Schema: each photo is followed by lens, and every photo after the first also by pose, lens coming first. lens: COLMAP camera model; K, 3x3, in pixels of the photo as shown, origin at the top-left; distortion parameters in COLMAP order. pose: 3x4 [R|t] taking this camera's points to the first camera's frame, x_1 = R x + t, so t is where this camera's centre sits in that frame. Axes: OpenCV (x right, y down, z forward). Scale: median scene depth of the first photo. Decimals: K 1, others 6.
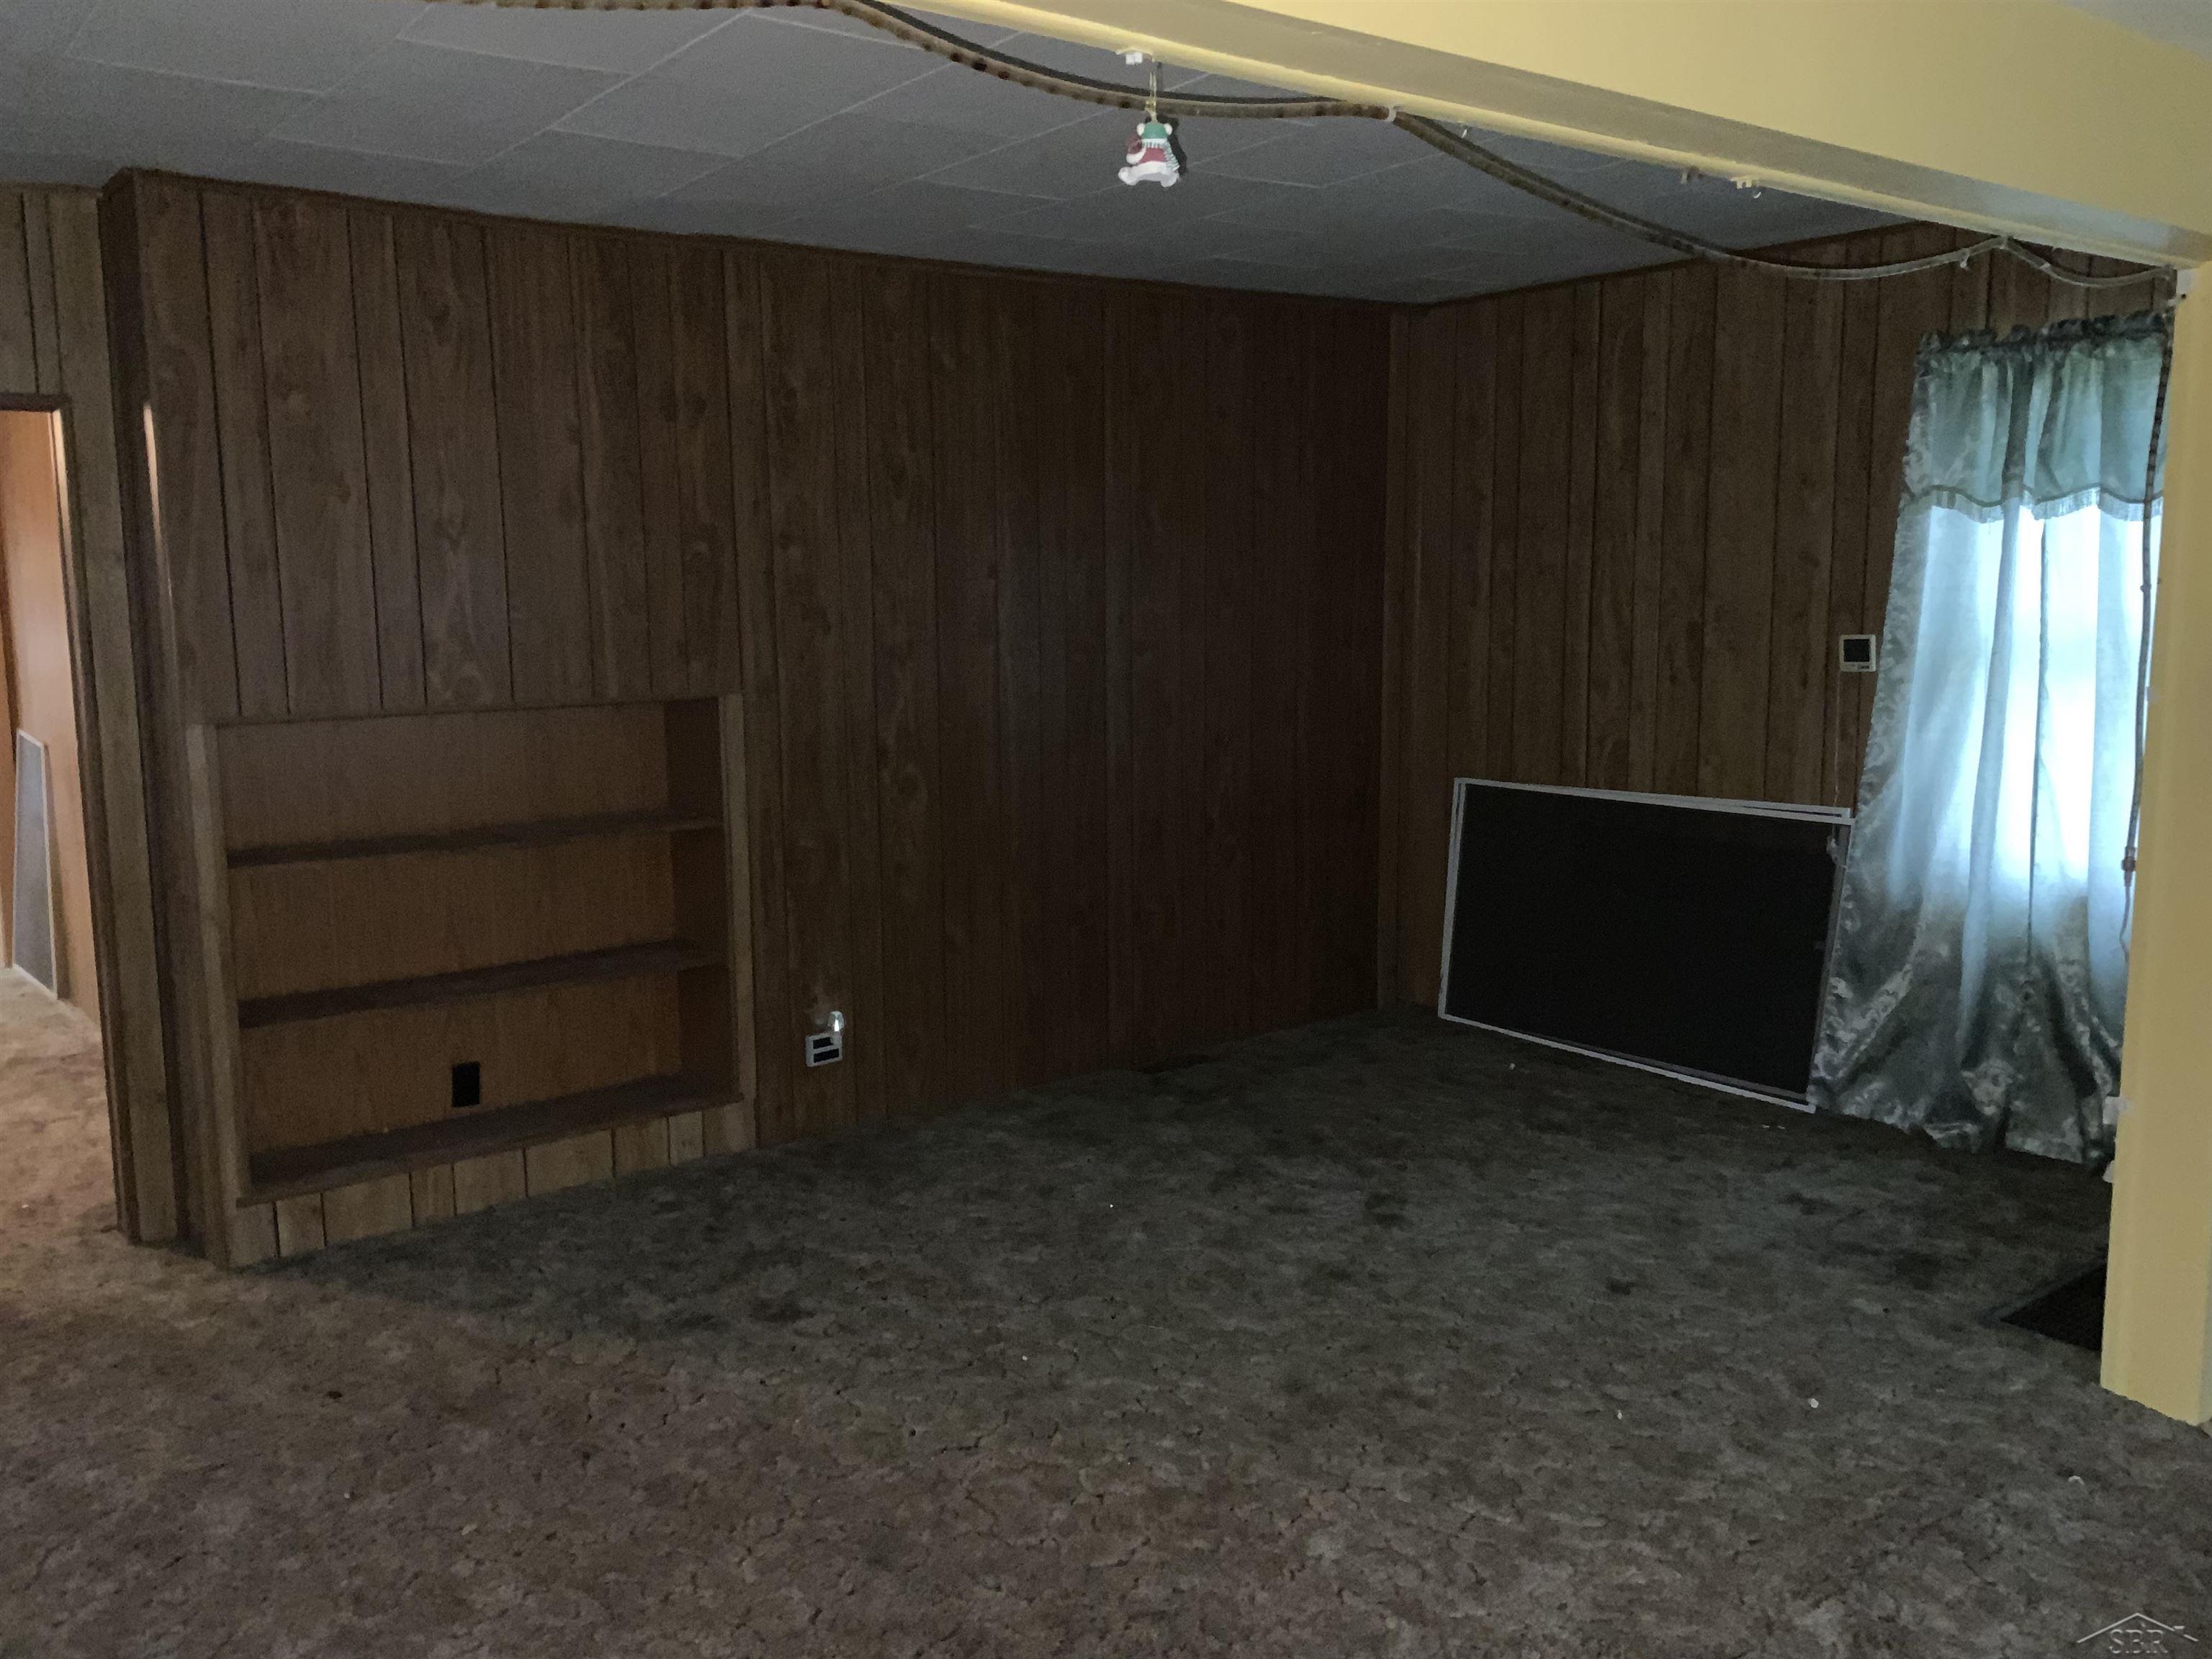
lens RADIAL K [[1854.6, 0, 1106.0], [0, 1854.6, 829.5], [0, 0, 1]] dist [-0.012182, -0.000715]
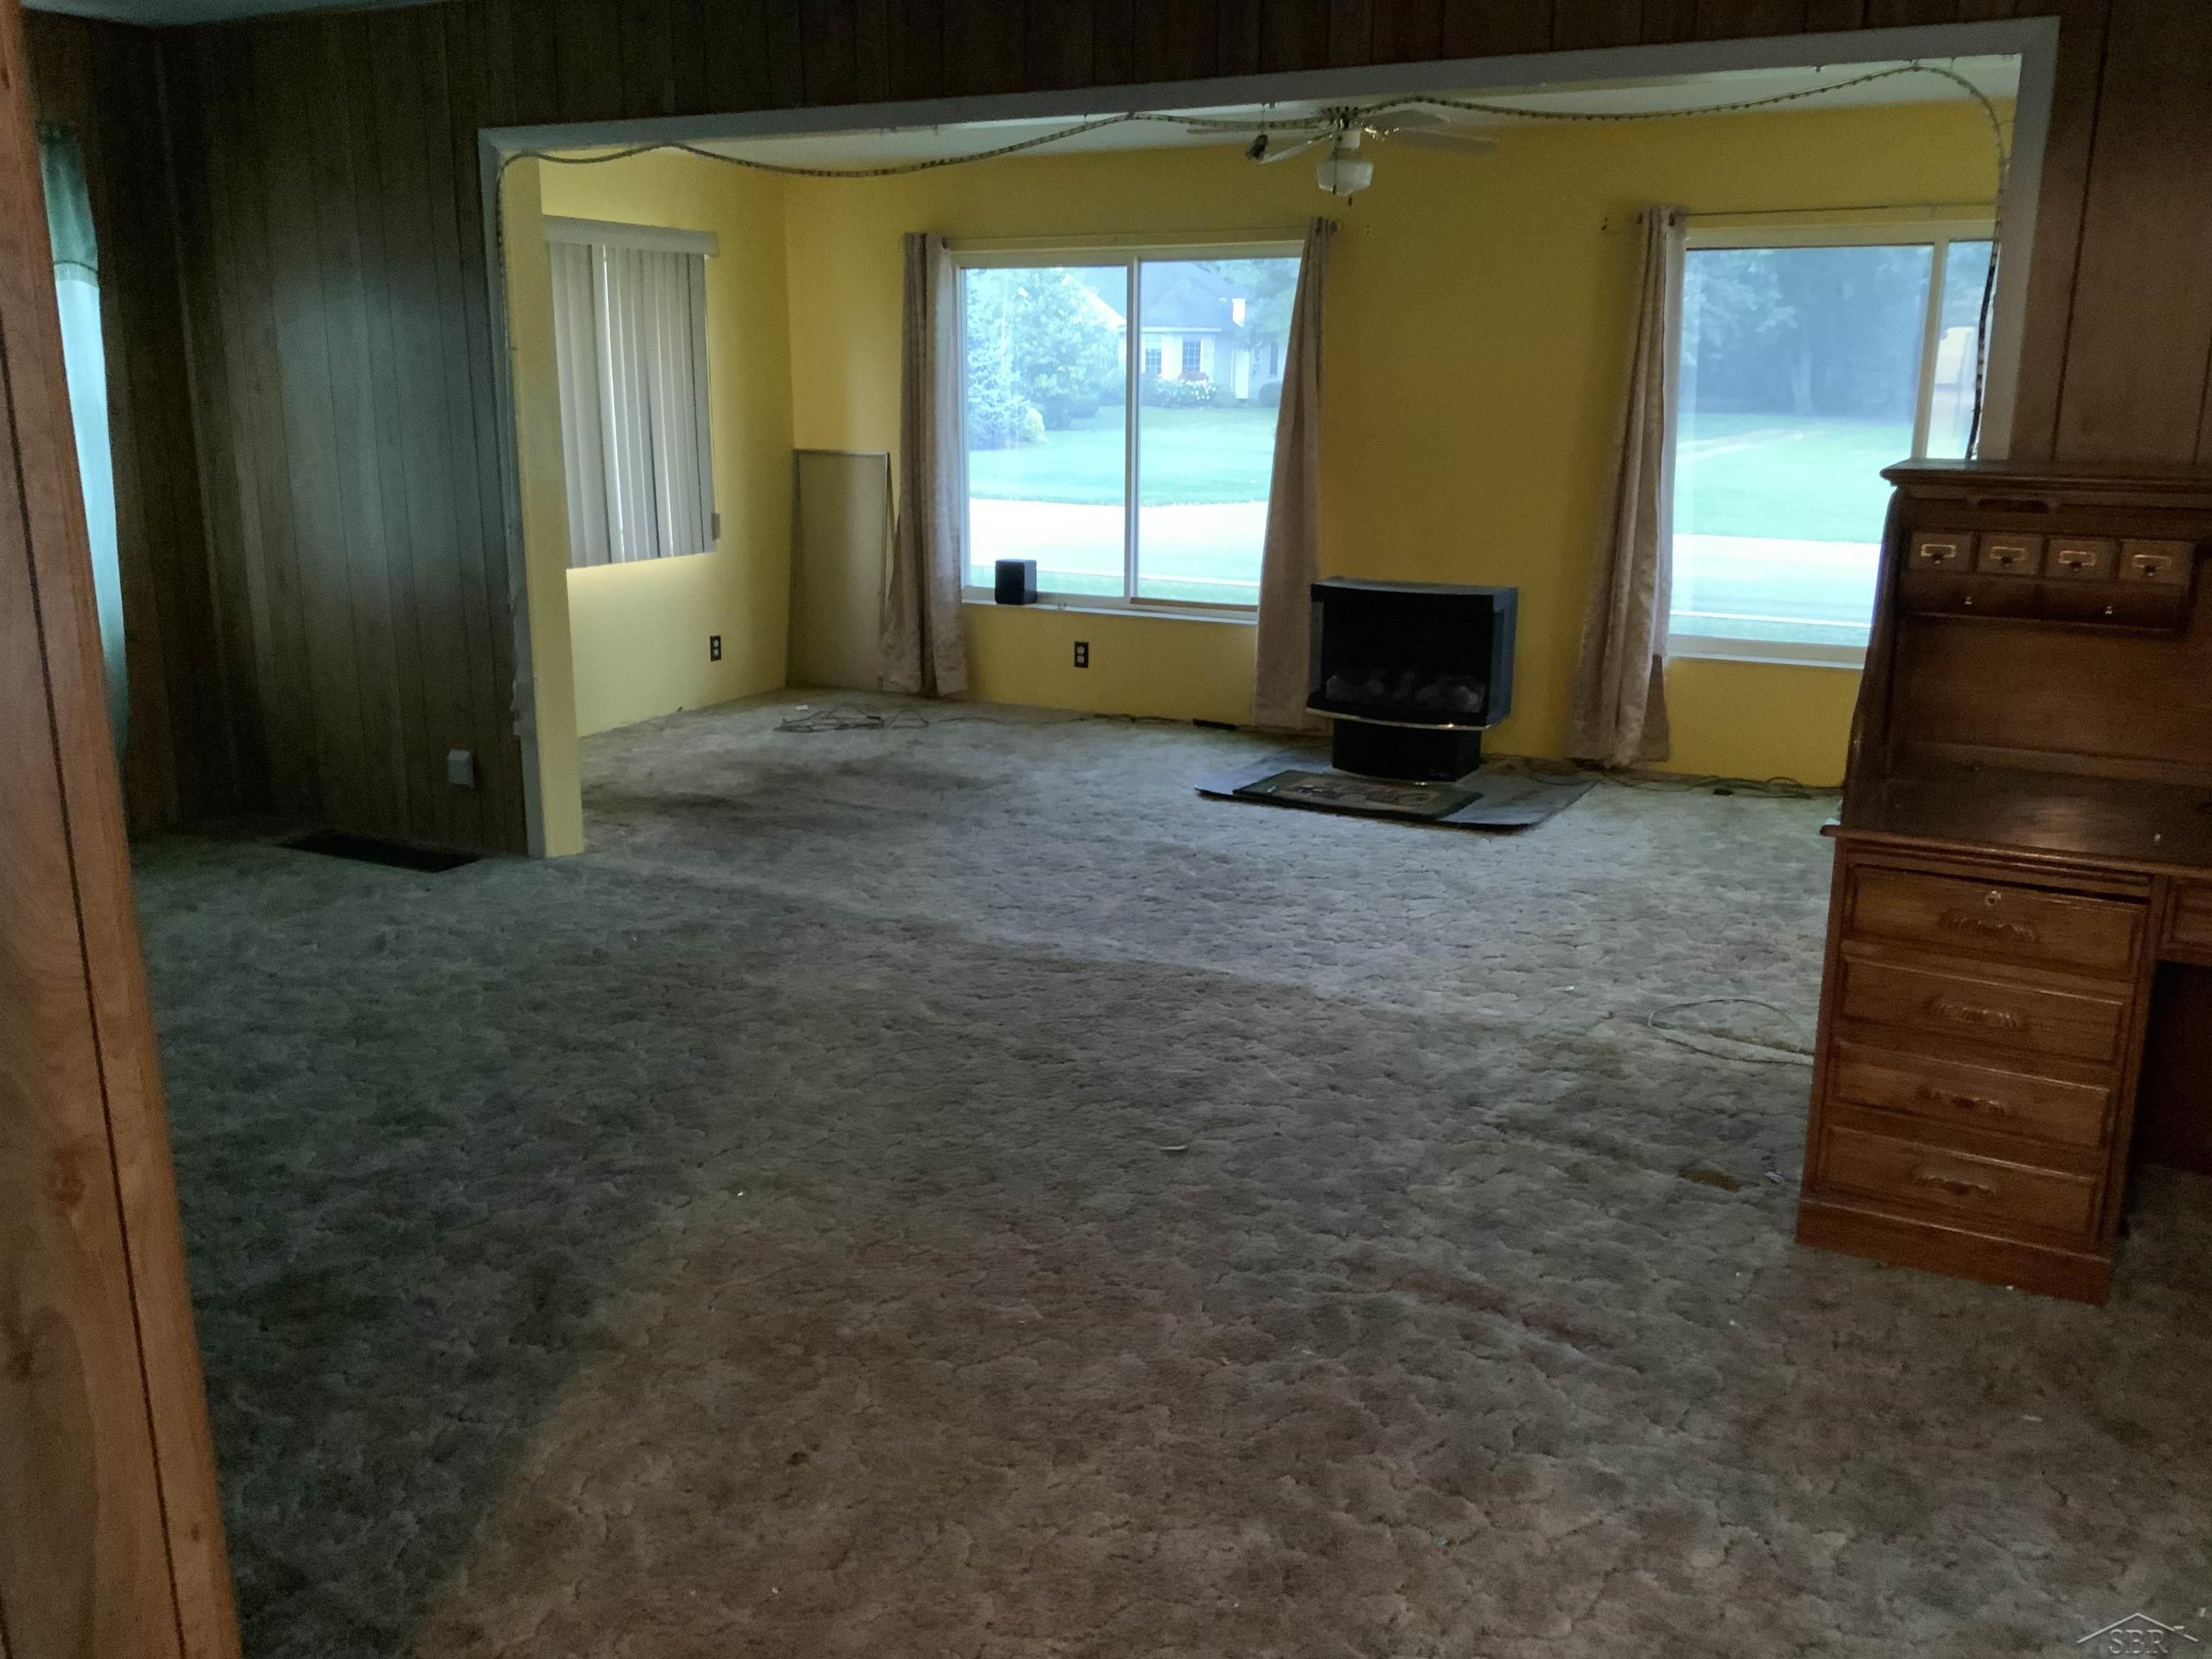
lens RADIAL K [[1854.6, 0, 1106.0], [0, 1854.6, 829.5], [0, 0, 1]] dist [-0.012182, -0.000715]
pose [[-0.398505, -0.220824, 0.890186, -0.888382], [0.130345, 0.947095, 0.293292, -0.107666], [-0.907857, 0.232909, -0.348639, 0.908023]]
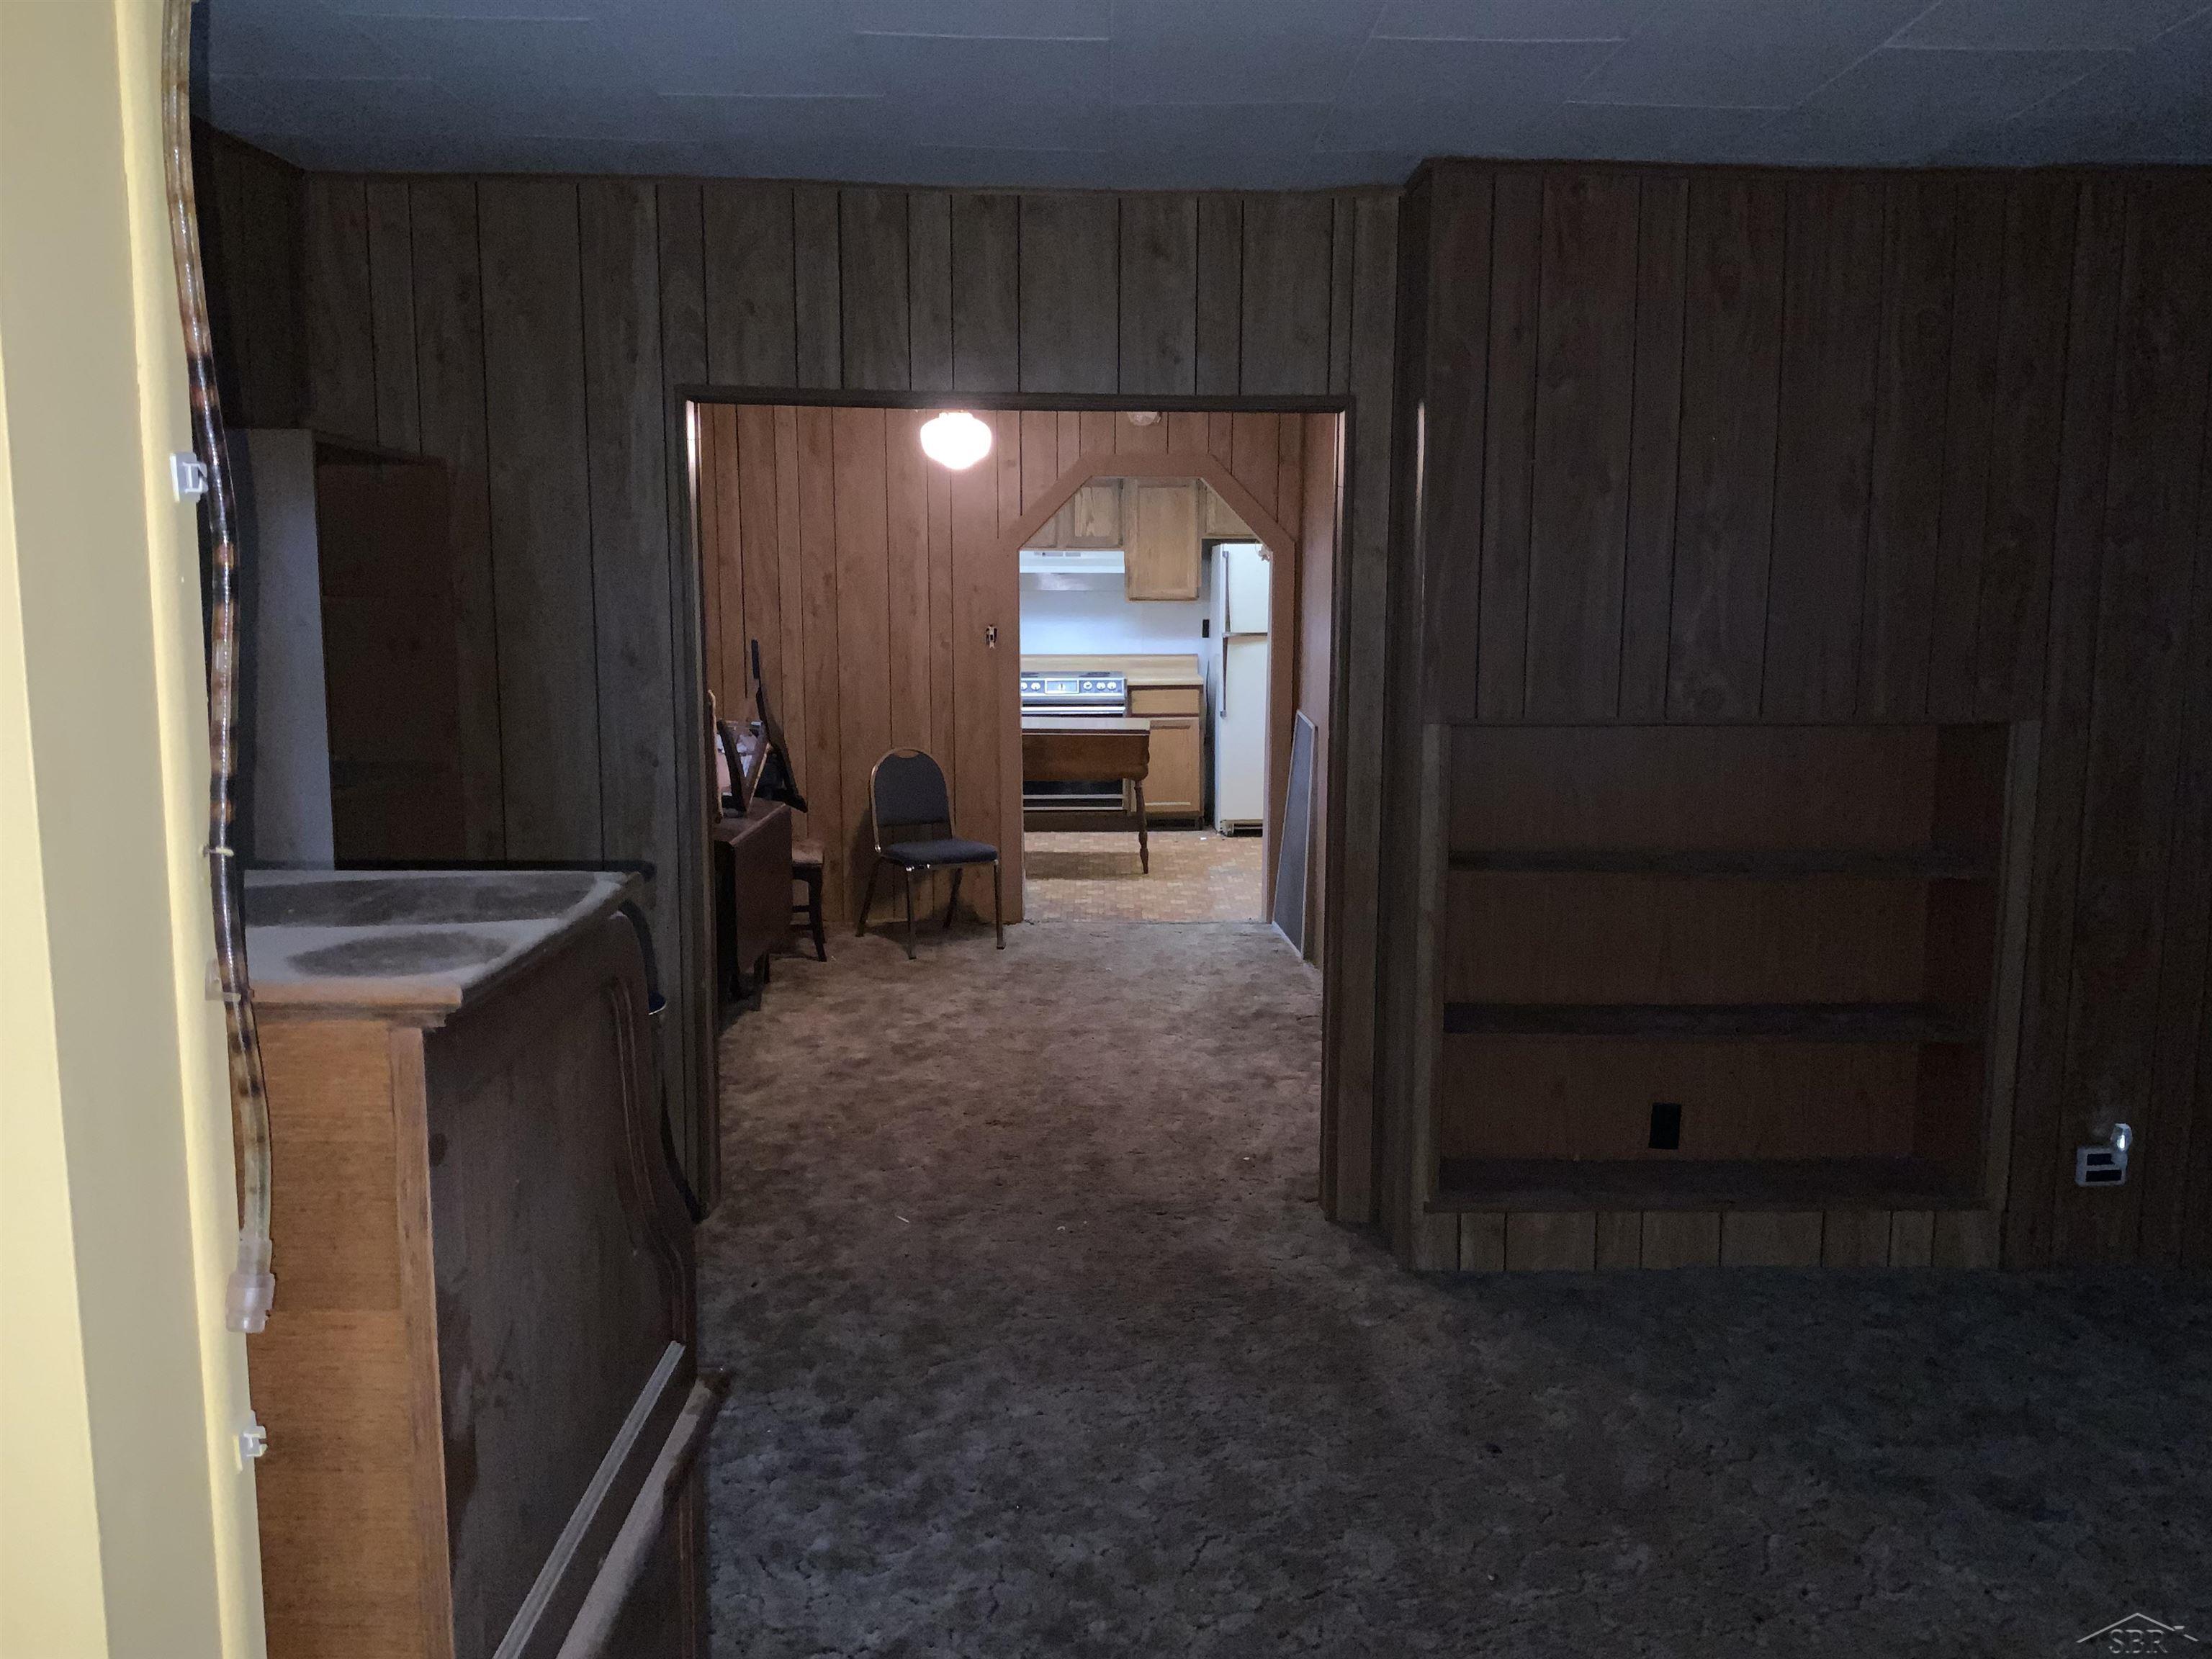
lens RADIAL K [[1829.6, 0, 1106.0], [0, 1829.6, 829.5], [0, 0, 1]] dist [0.012801, -0.078695]
pose [[0.797686, 0.095959, -0.595389, -0.044076], [-0.096244, 0.994862, 0.031397, -0.012735], [0.595343, 0.032258, 0.802824, 0.110046]]
